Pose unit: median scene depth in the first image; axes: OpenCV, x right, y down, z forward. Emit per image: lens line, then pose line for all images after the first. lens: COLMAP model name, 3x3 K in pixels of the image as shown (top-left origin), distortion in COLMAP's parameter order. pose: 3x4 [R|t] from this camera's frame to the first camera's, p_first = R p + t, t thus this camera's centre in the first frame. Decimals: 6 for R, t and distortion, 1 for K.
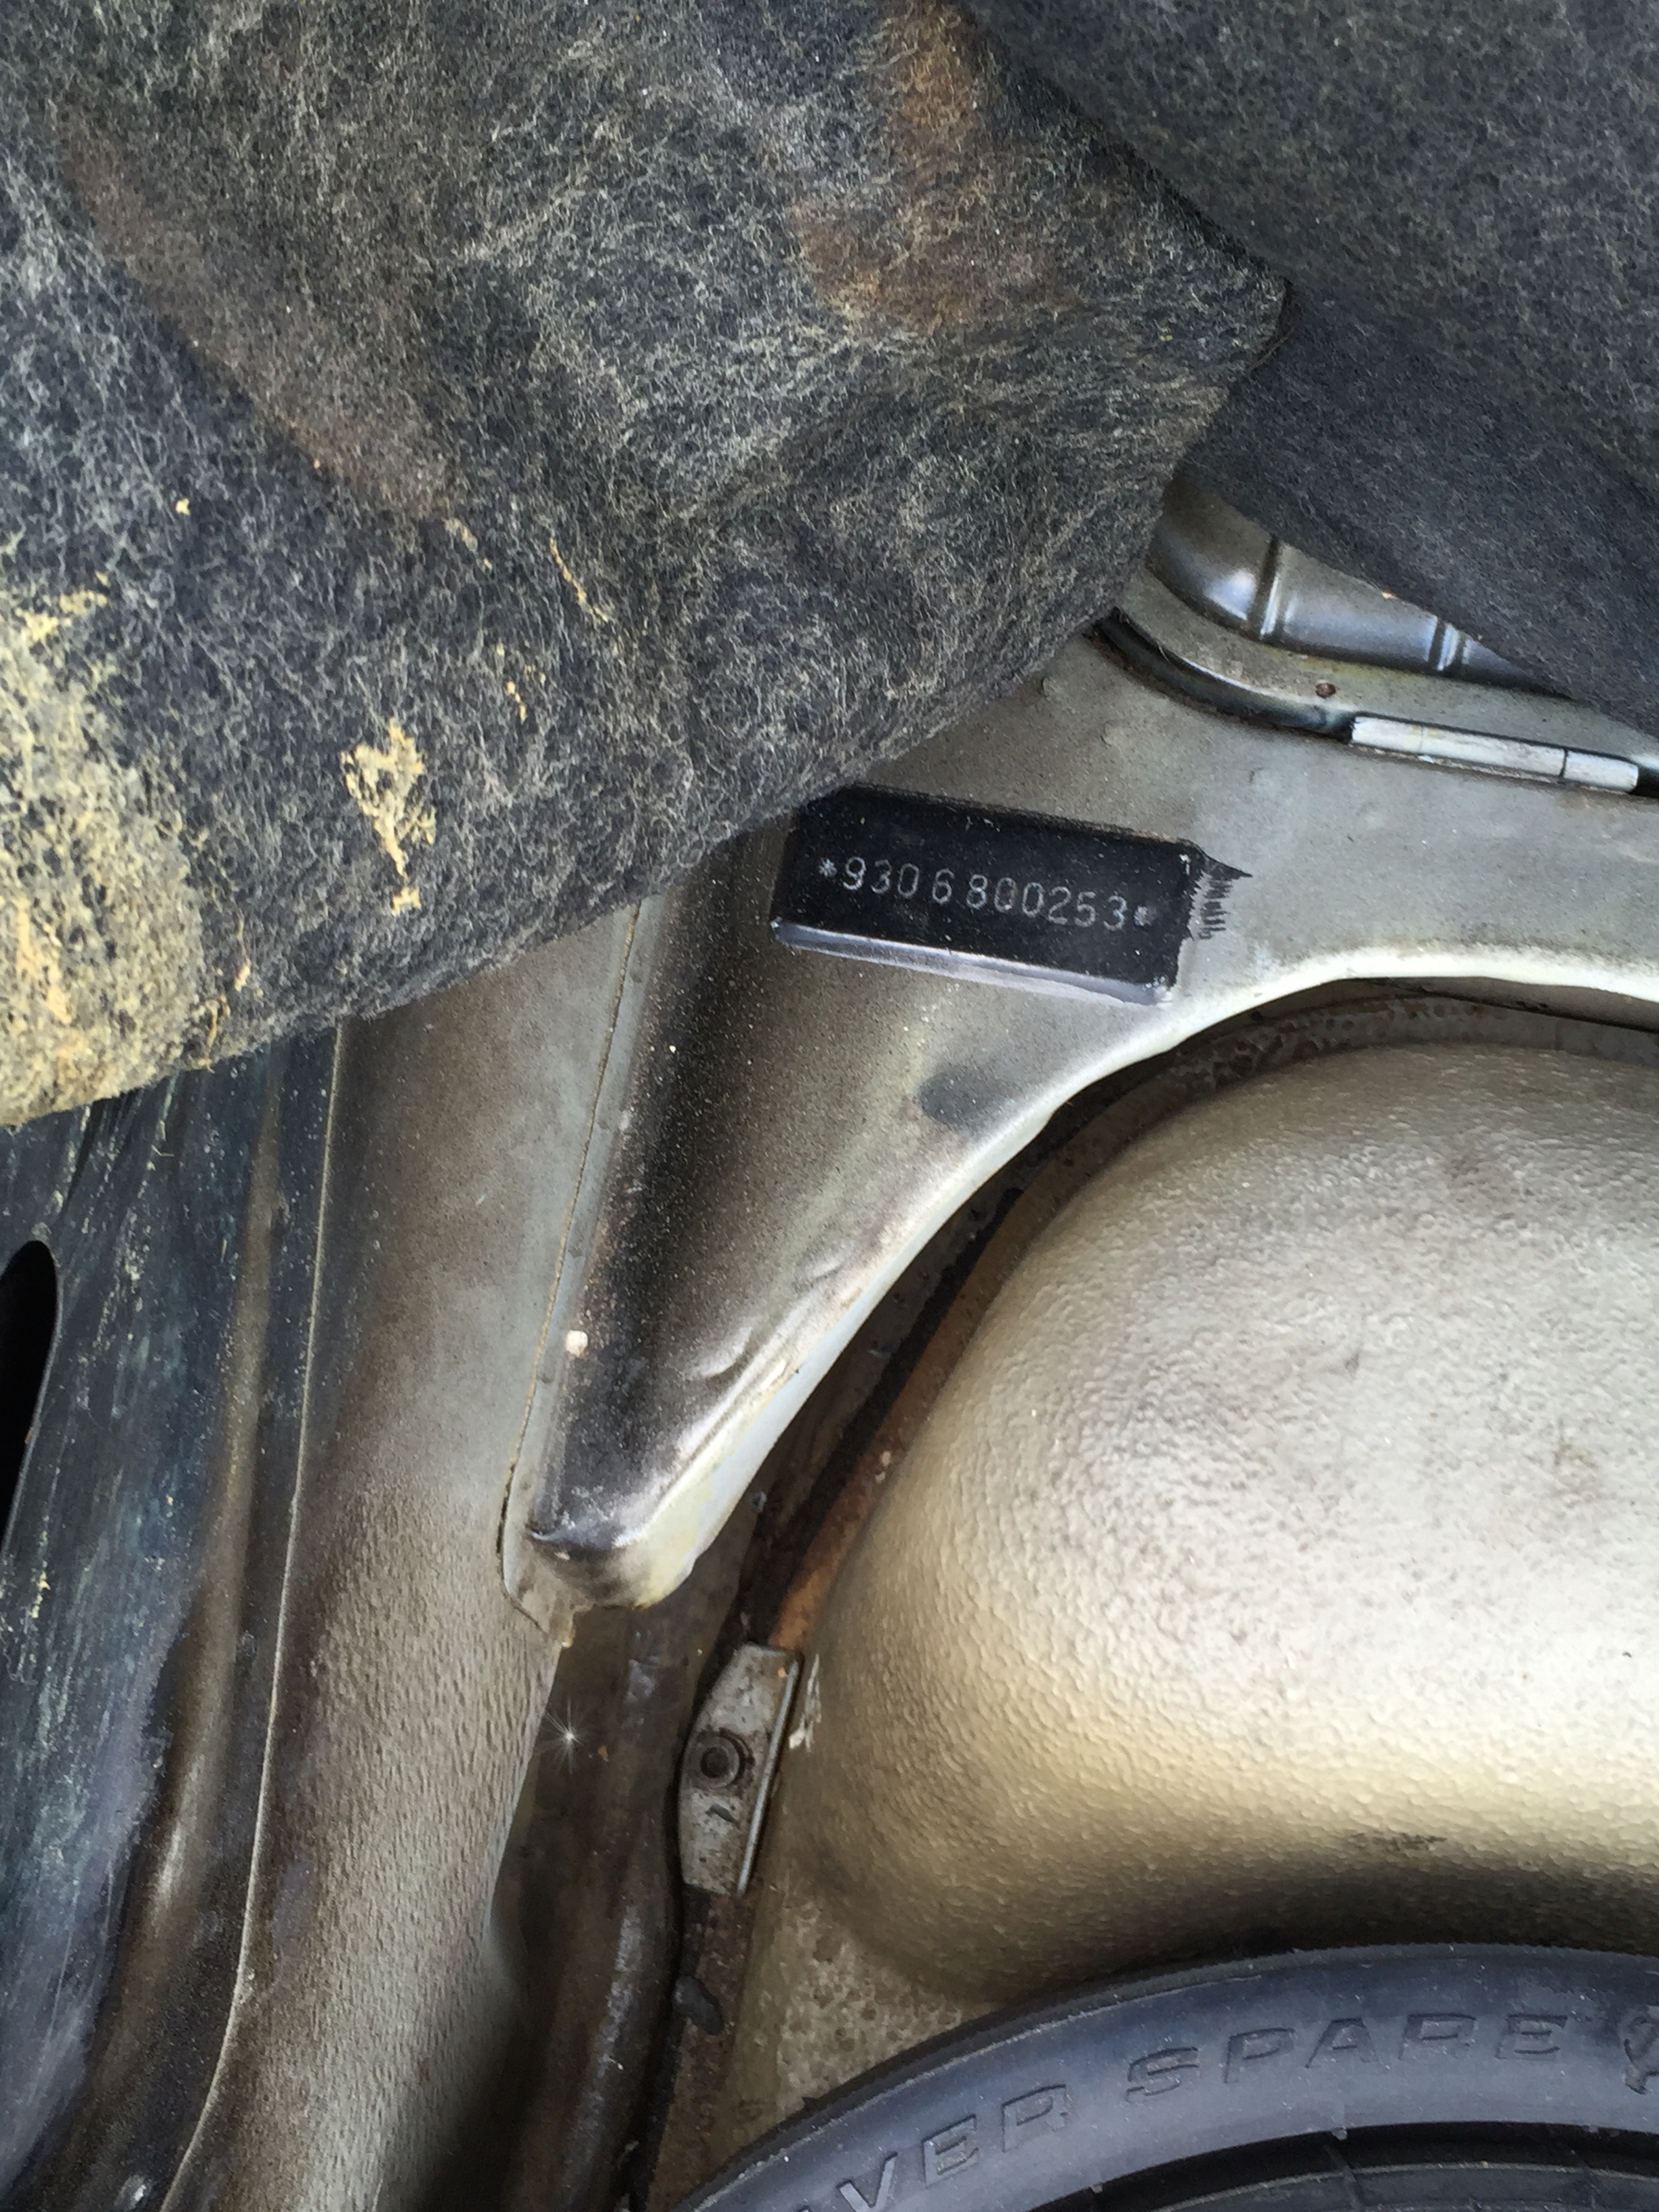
lens RADIAL K [[2538.6, 0, 829.5], [0, 2538.6, 1106.0], [0, 0, 1]] dist [0.078955, -0.110082]
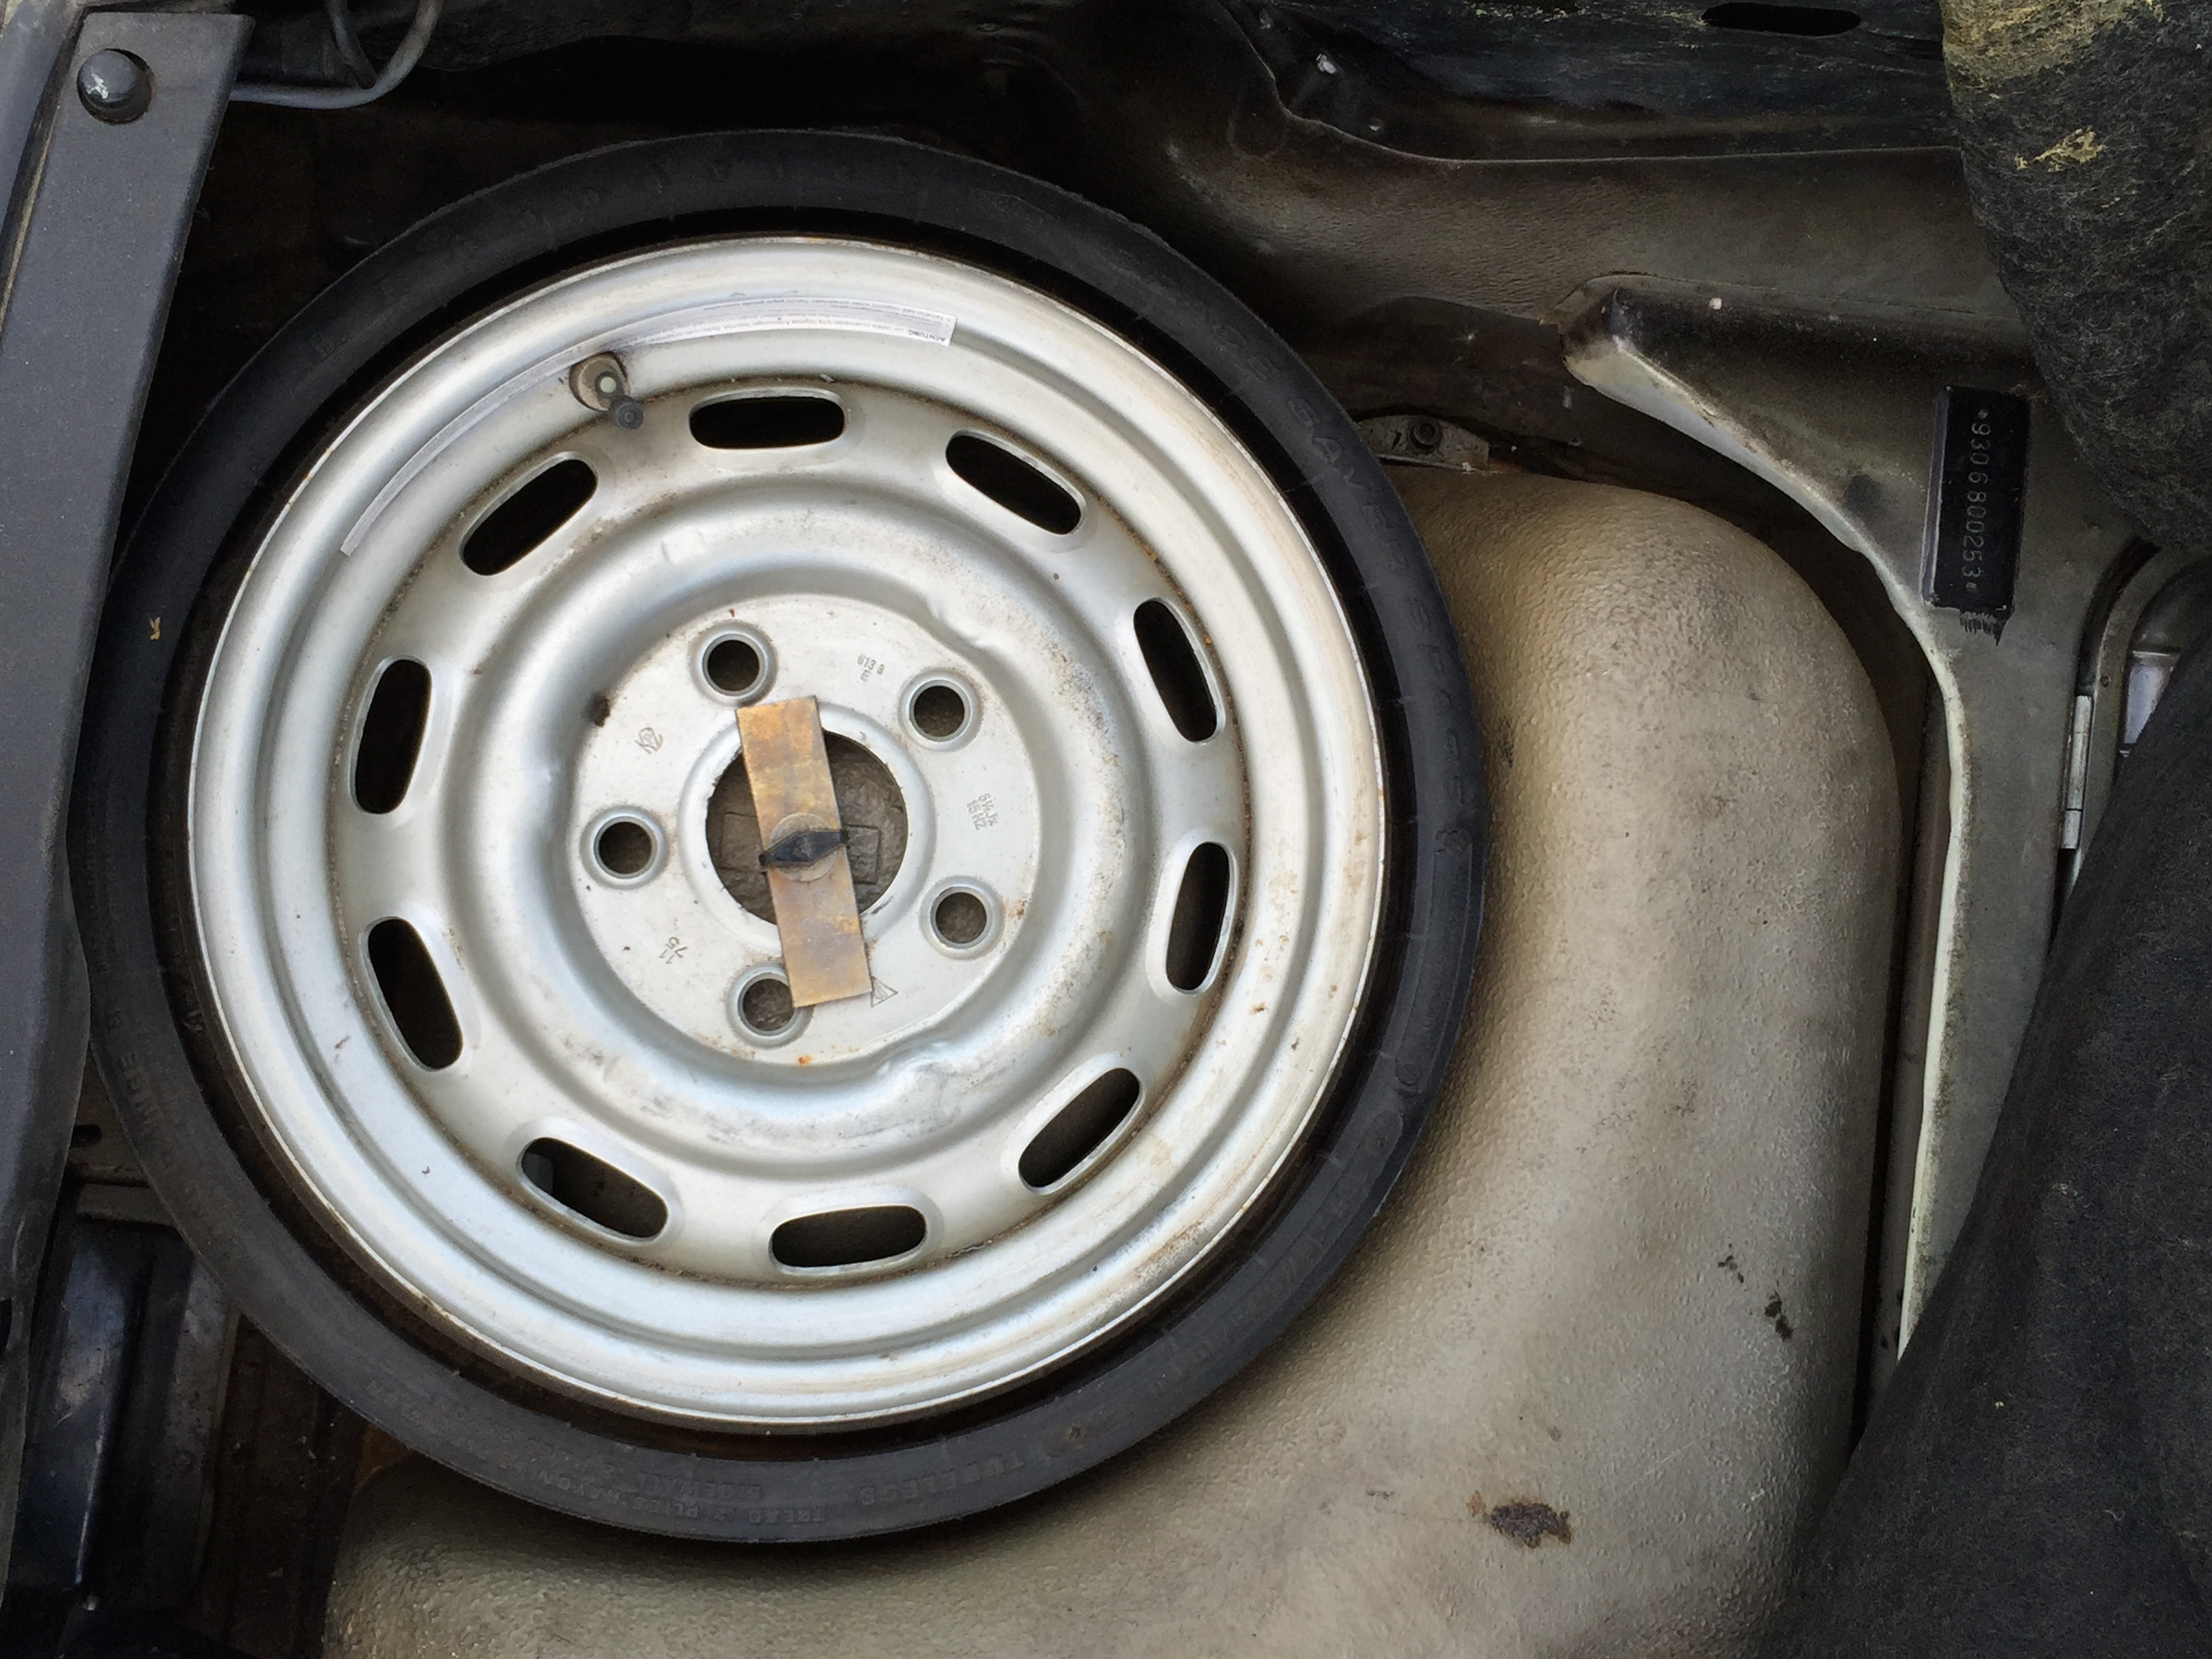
lens RADIAL K [[2538.6, 0, 1106.0], [0, 2538.6, 829.5], [0, 0, 1]] dist [0.078955, -0.110082]
pose [[0.093530, 0.995250, 0.027007, 0.245002], [-0.986094, 0.088858, 0.140441, 0.385602], [0.137374, -0.039767, 0.989721, -1.199003]]
